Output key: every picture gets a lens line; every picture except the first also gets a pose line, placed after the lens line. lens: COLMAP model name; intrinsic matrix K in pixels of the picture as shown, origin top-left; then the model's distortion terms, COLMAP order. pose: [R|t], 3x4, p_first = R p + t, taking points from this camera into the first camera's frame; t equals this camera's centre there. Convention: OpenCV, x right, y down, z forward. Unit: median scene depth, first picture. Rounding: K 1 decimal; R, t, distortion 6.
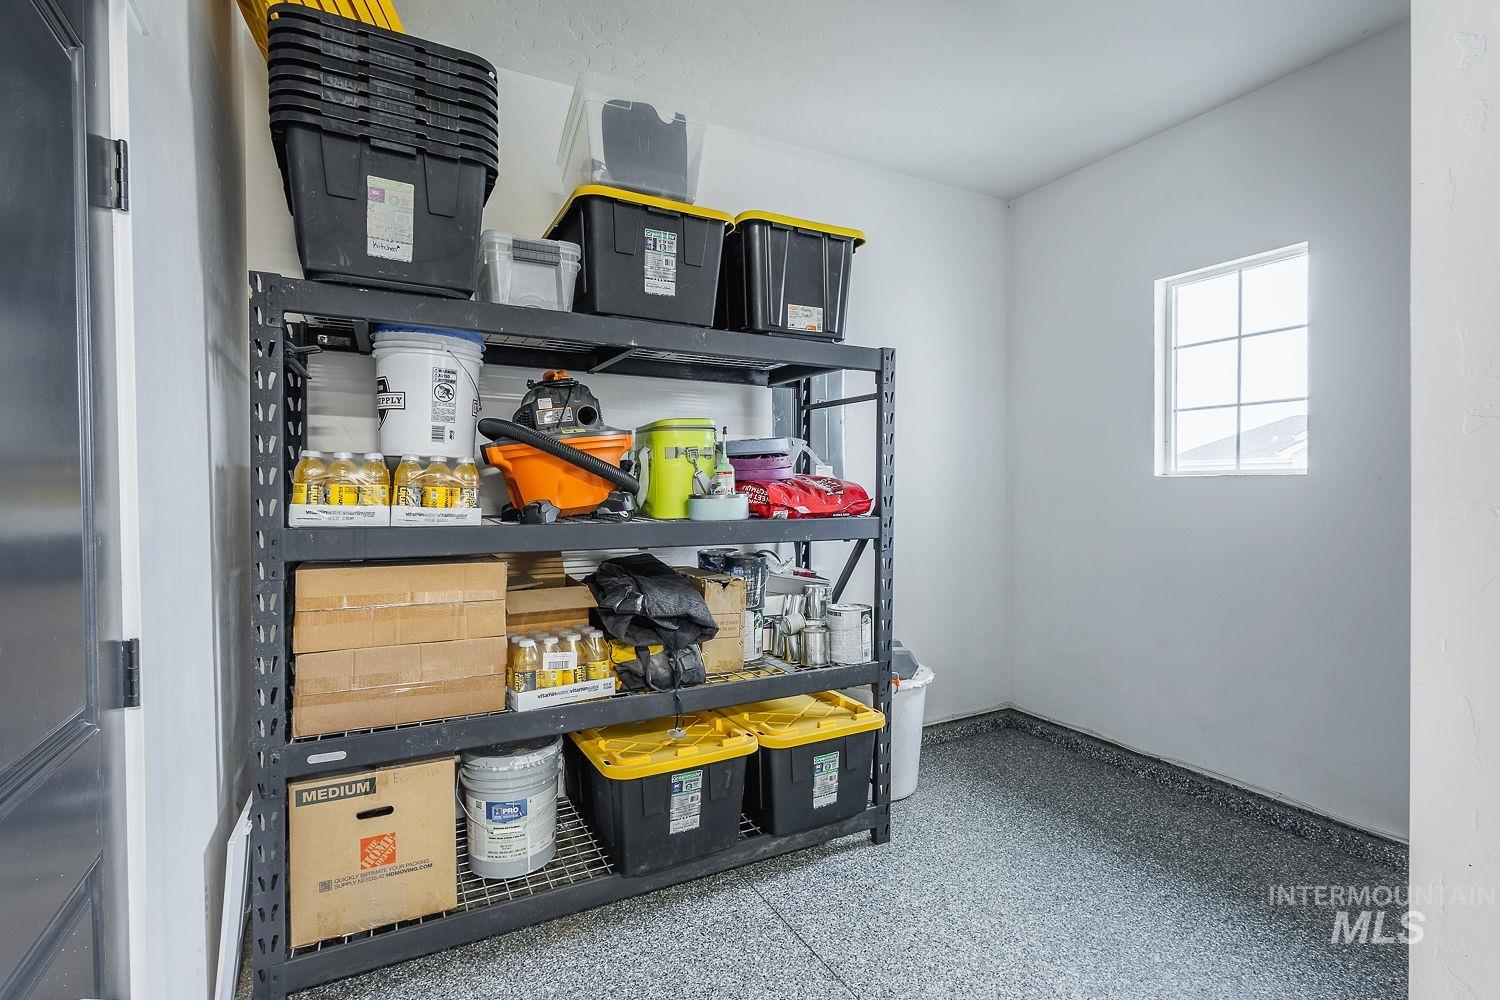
lens RADIAL K [[698.8, 0, 748.0], [0, 698.8, 501.4], [0, 0, 1]] dist [0.010763, -0.002324]
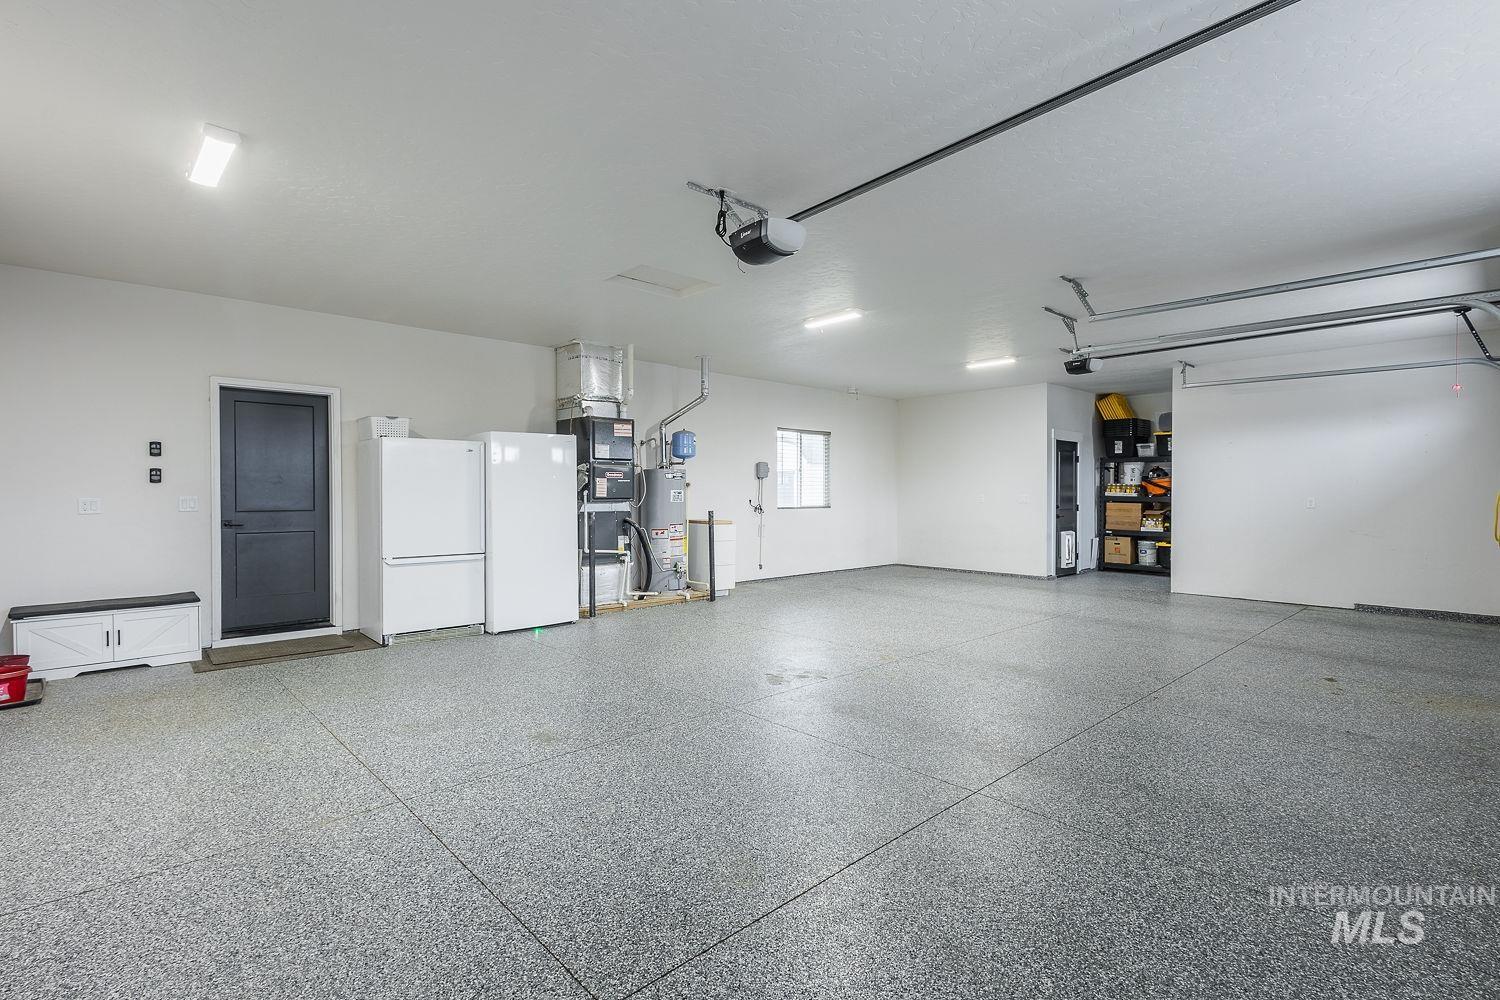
lens RADIAL K [[698.8, 0, 749.2], [0, 698.8, 498.7], [0, 0, 1]] dist [0.010763, -0.002324]
pose [[0.257271, 0.023339, -0.966057, 4.273711], [-0.020465, 0.999616, 0.018700, 0.008932], [0.966123, 0.014959, 0.257650, -3.457327]]
